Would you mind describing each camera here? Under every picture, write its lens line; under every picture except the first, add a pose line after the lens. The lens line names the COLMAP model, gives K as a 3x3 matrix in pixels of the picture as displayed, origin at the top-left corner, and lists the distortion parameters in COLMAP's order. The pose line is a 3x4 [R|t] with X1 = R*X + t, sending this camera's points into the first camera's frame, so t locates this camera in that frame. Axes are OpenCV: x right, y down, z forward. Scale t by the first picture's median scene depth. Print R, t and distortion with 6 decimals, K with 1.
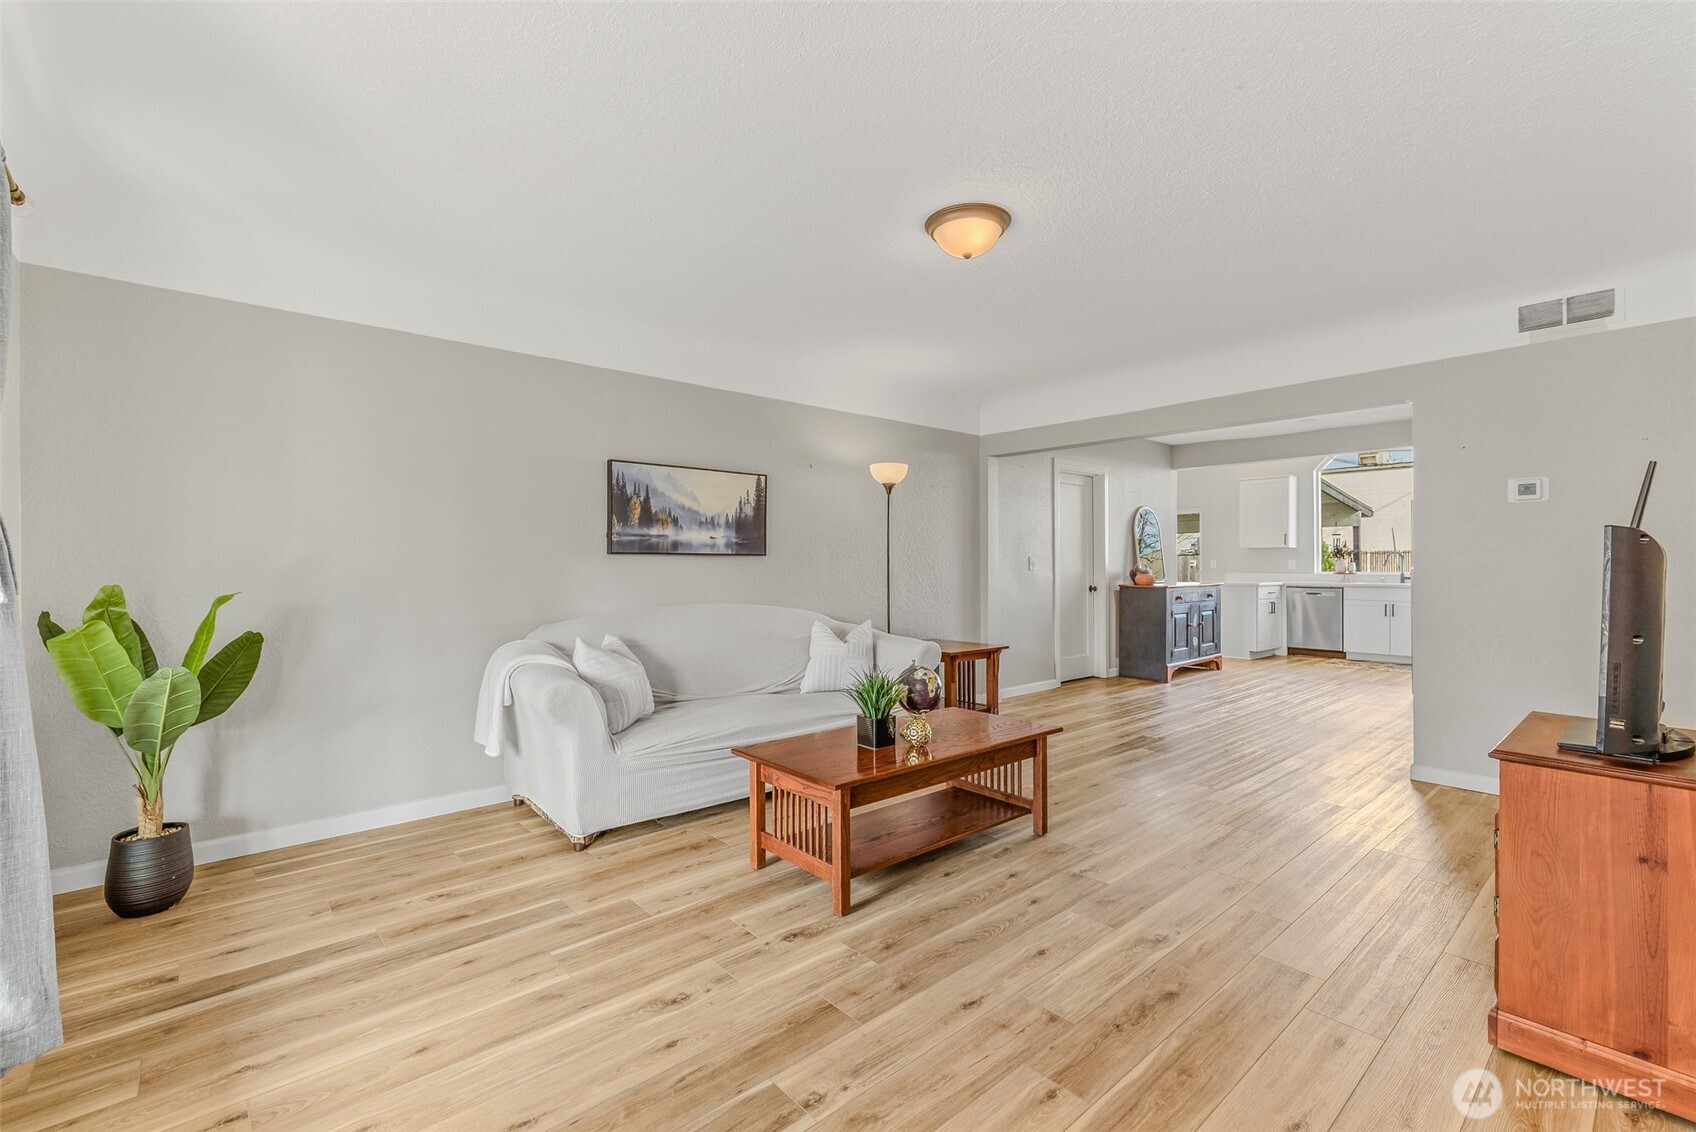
lens RADIAL K [[735.5, 0, 851.3], [0, 735.5, 578.1], [0, 0, 1]] dist [0.013370, 0.000417]
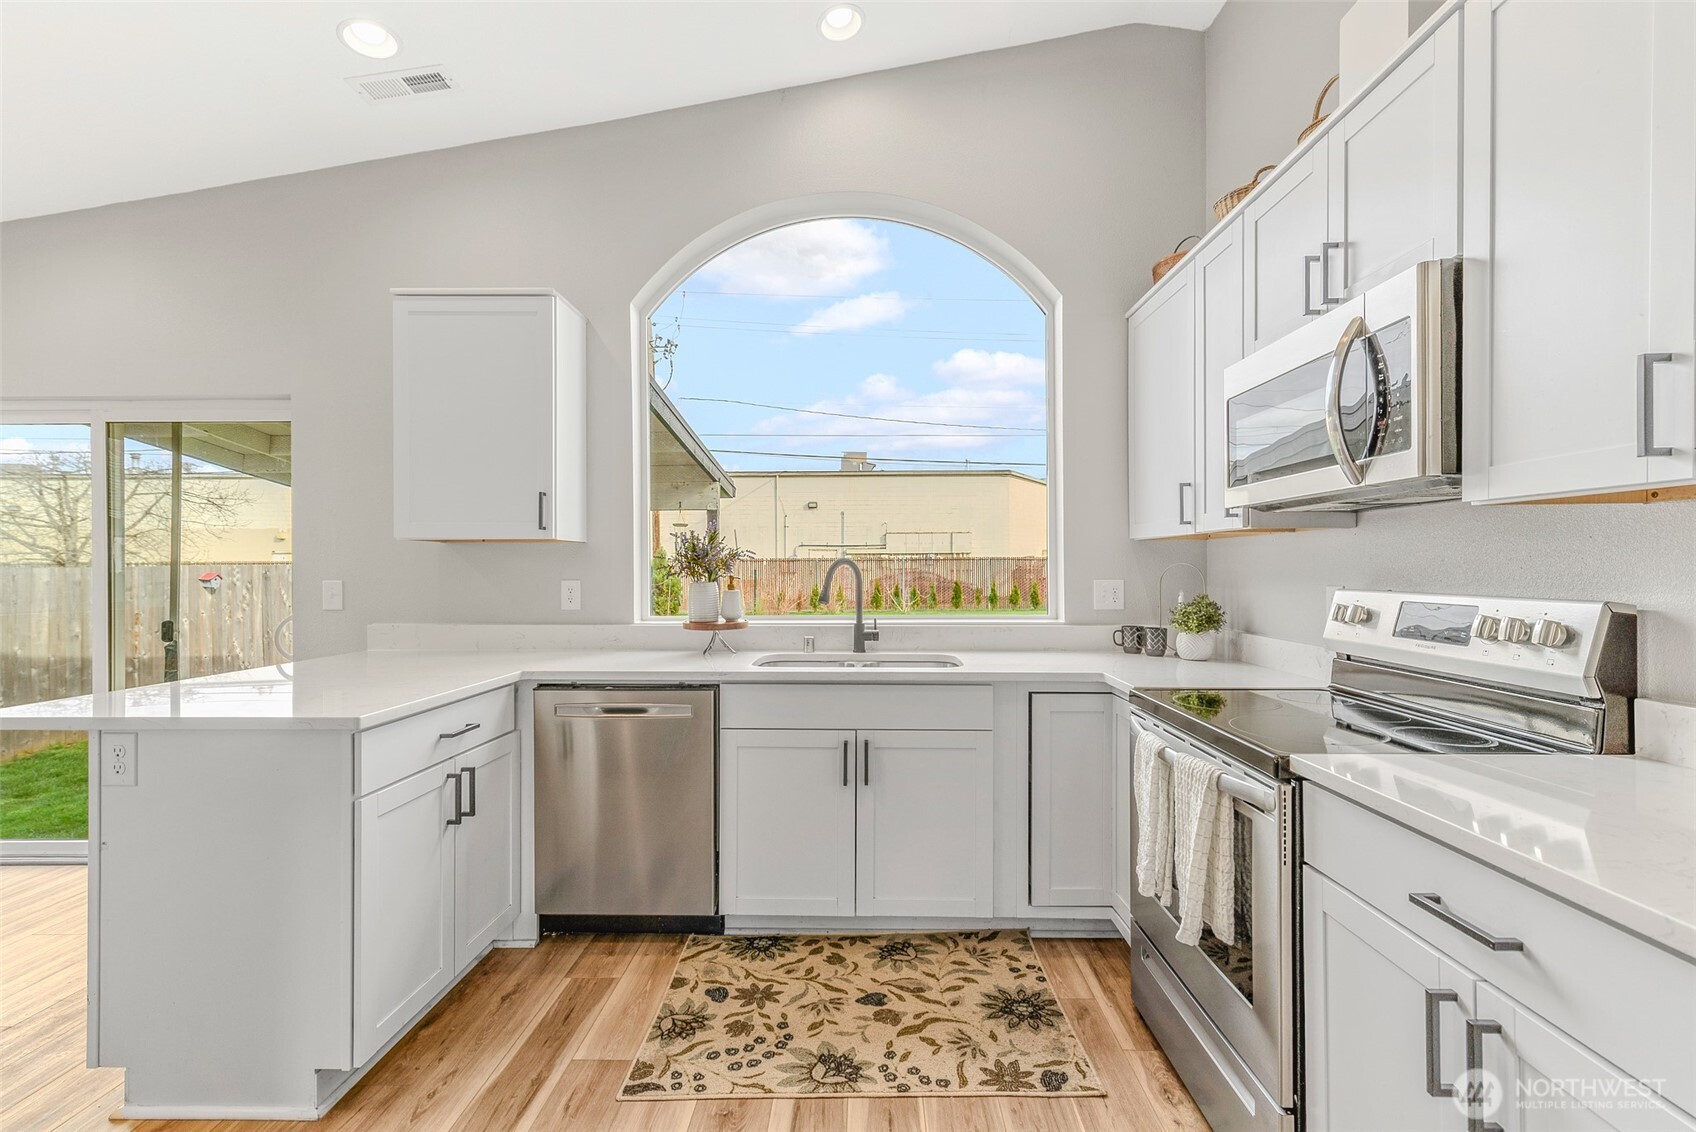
lens RADIAL K [[735.5, 0, 850.8], [0, 735.5, 566.2], [0, 0, 1]] dist [0.013370, 0.000417]
pose [[0.684817, 0.001380, 0.728714, 1.031480], [0.018247, 0.999652, -0.019041, -0.052139], [-0.728487, 0.026336, 0.684553, 1.602126]]
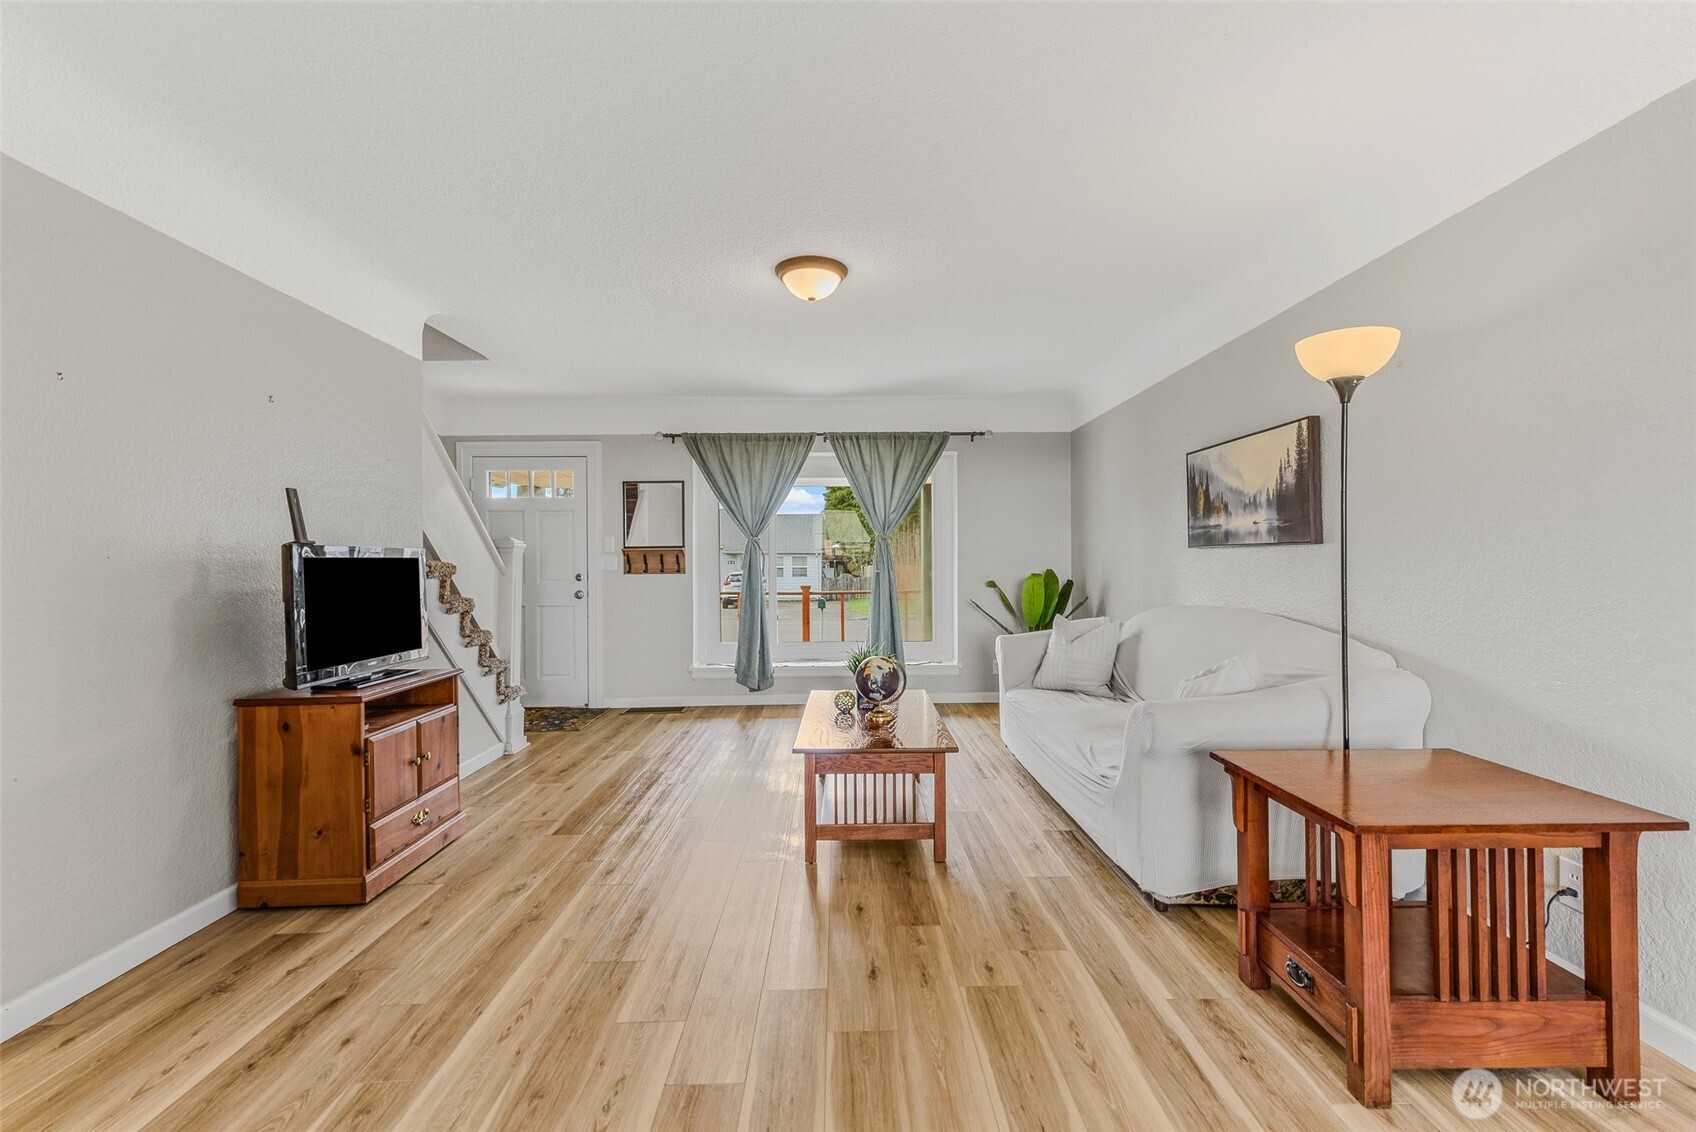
lens RADIAL K [[735.5, 0, 847.4], [0, 735.5, 566.2], [0, 0, 1]] dist [0.013370, 0.000417]
pose [[-0.648787, 0.010130, -0.760903, 0.678235], [-0.004649, 0.999840, 0.017275, -0.022033], [0.760956, 0.014745, -0.648636, 1.205155]]
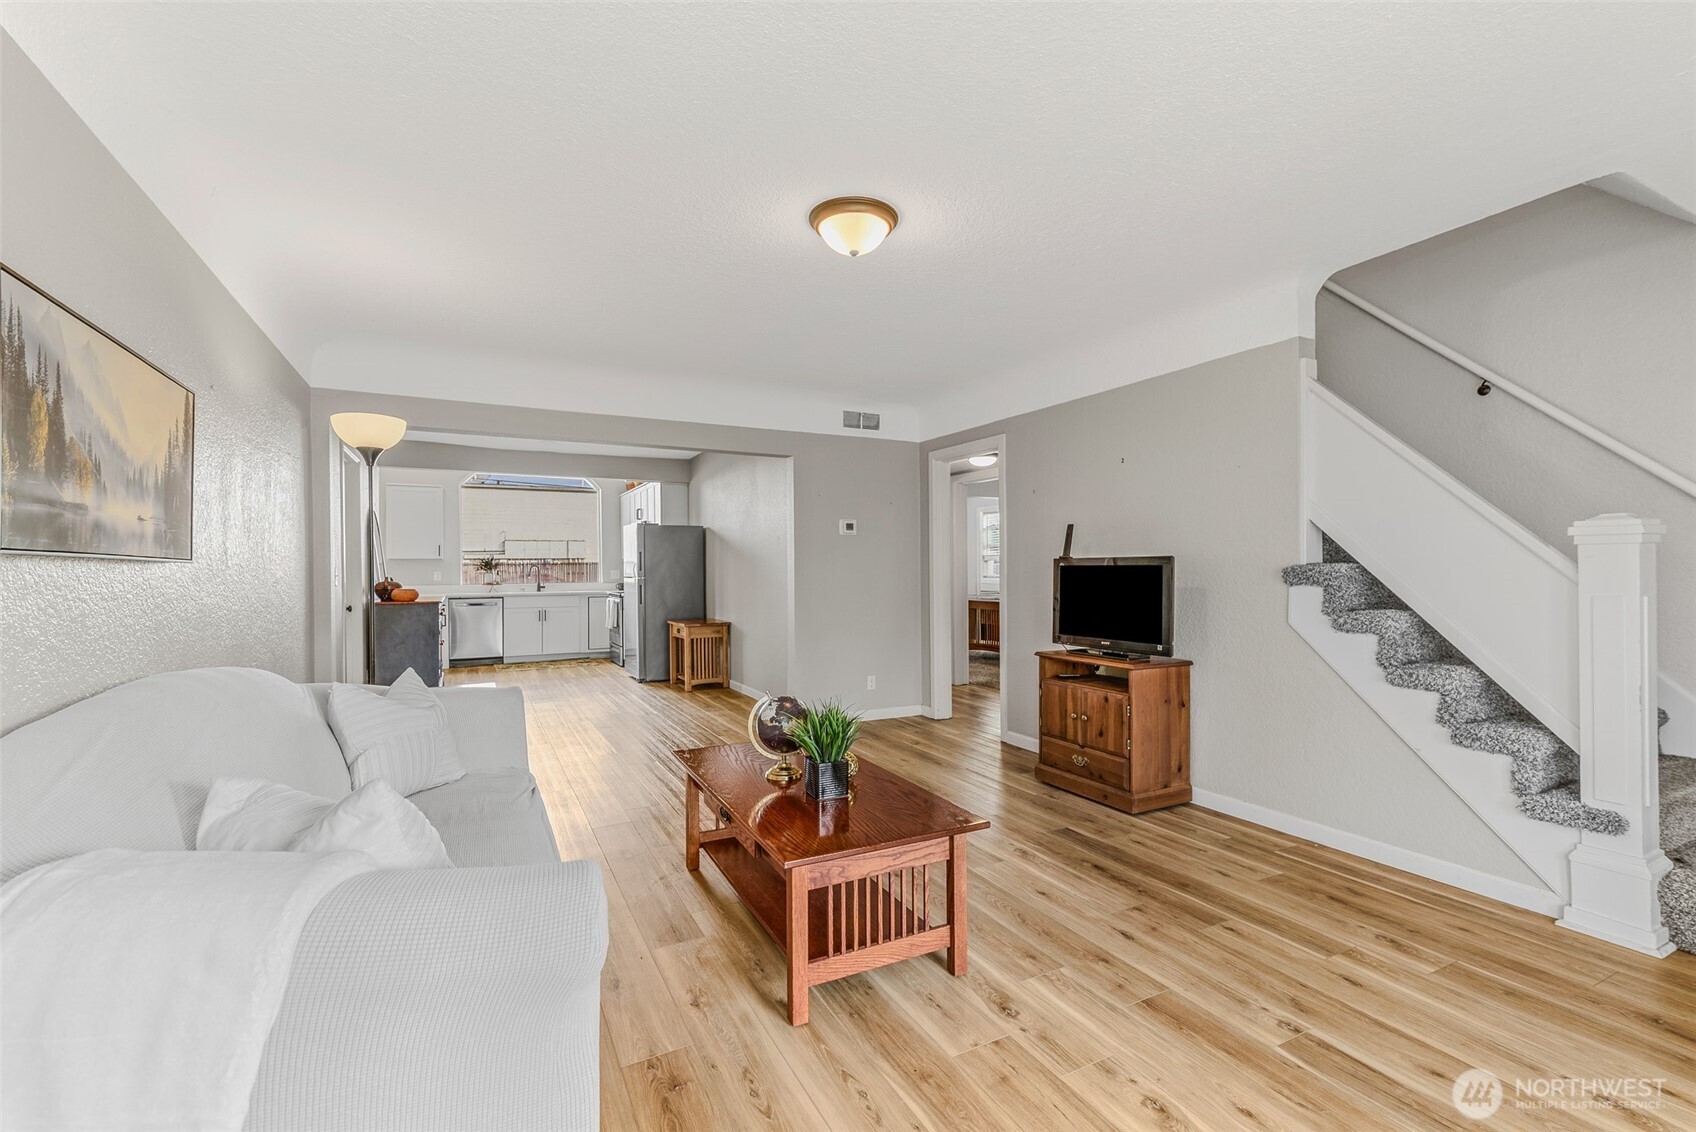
lens RADIAL K [[735.5, 0, 856.1], [0, 735.5, 574.5], [0, 0, 1]] dist [0.013370, 0.000417]
pose [[0.237335, -0.005790, 0.971411, -0.516875], [0.026350, 0.999653, -0.000480, -0.012580], [-0.971070, 0.025710, 0.237405, 0.519448]]
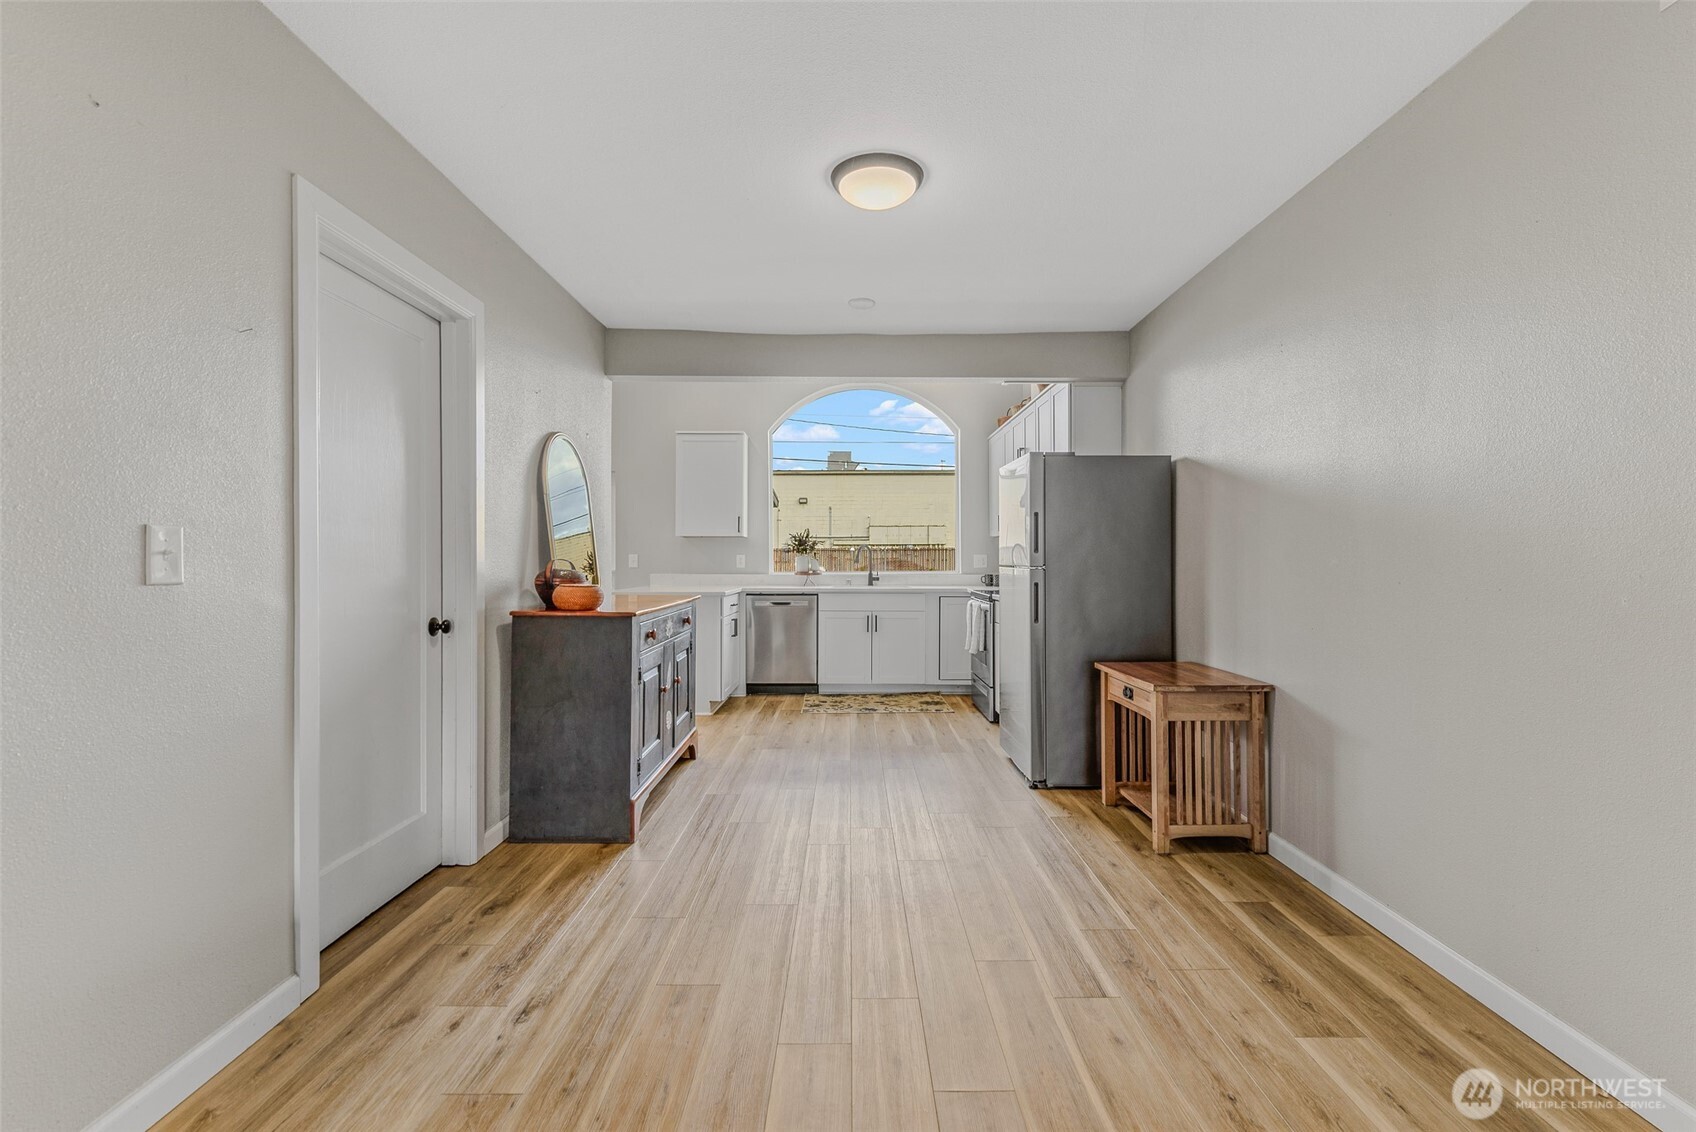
lens RADIAL K [[735.5, 0, 850.4], [0, 735.5, 552.7], [0, 0, 1]] dist [0.013370, 0.000417]
pose [[0.663013, 0.008968, 0.748554, 0.329292], [0.014505, 0.999587, -0.024823, -0.017527], [-0.748468, 0.027316, 0.662609, 1.055397]]
